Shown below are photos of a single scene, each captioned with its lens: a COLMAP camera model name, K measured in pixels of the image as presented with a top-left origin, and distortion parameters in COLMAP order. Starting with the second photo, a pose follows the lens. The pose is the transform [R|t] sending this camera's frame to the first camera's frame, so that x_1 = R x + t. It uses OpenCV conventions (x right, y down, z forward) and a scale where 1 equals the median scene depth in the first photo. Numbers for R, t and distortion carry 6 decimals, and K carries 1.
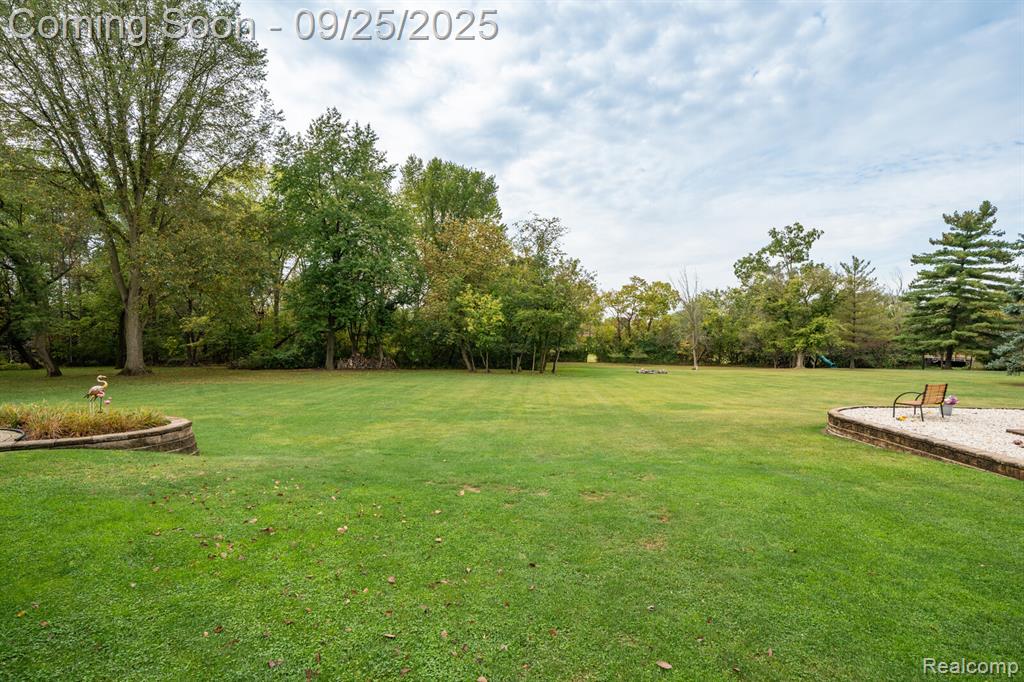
lens RADIAL K [[454.3, 0, 495.2], [0, 454.3, 353.3], [0, 0, 1]] dist [-0.002567, -0.003076]
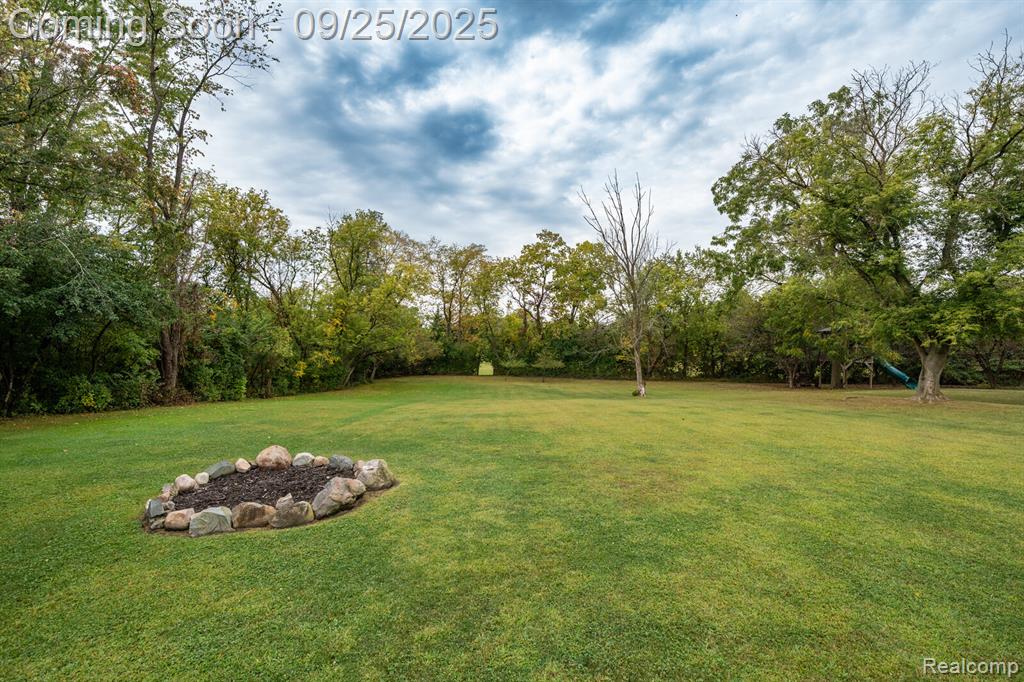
lens RADIAL K [[454.3, 0, 492.7], [0, 454.3, 354.5], [0, 0, 1]] dist [-0.002567, -0.003076]
pose [[0.997630, -0.007991, 0.068335, 0.305955], [0.009269, 0.999788, -0.018408, 0.004096], [-0.068173, 0.018997, 0.997493, 0.643300]]
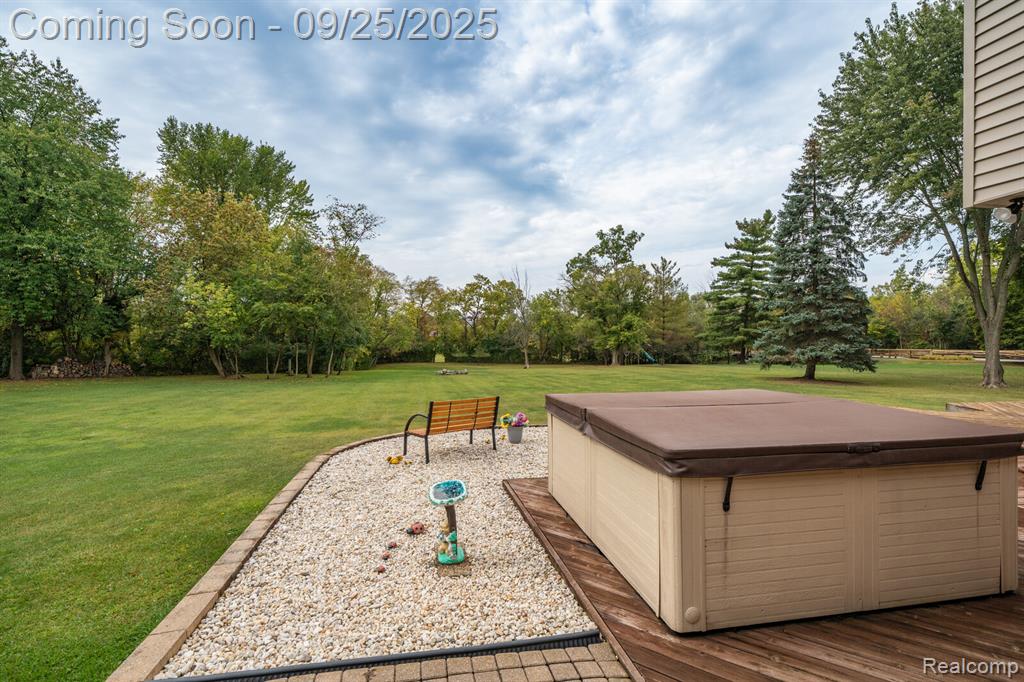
lens RADIAL K [[454.3, 0, 479.4], [0, 454.3, 342.2], [0, 0, 1]] dist [-0.002567, -0.003076]
pose [[0.978065, -0.007883, 0.208151, 0.160595], [0.013231, 0.999617, -0.024314, 0.001444], [-0.207880, 0.026535, 0.977794, 0.069844]]
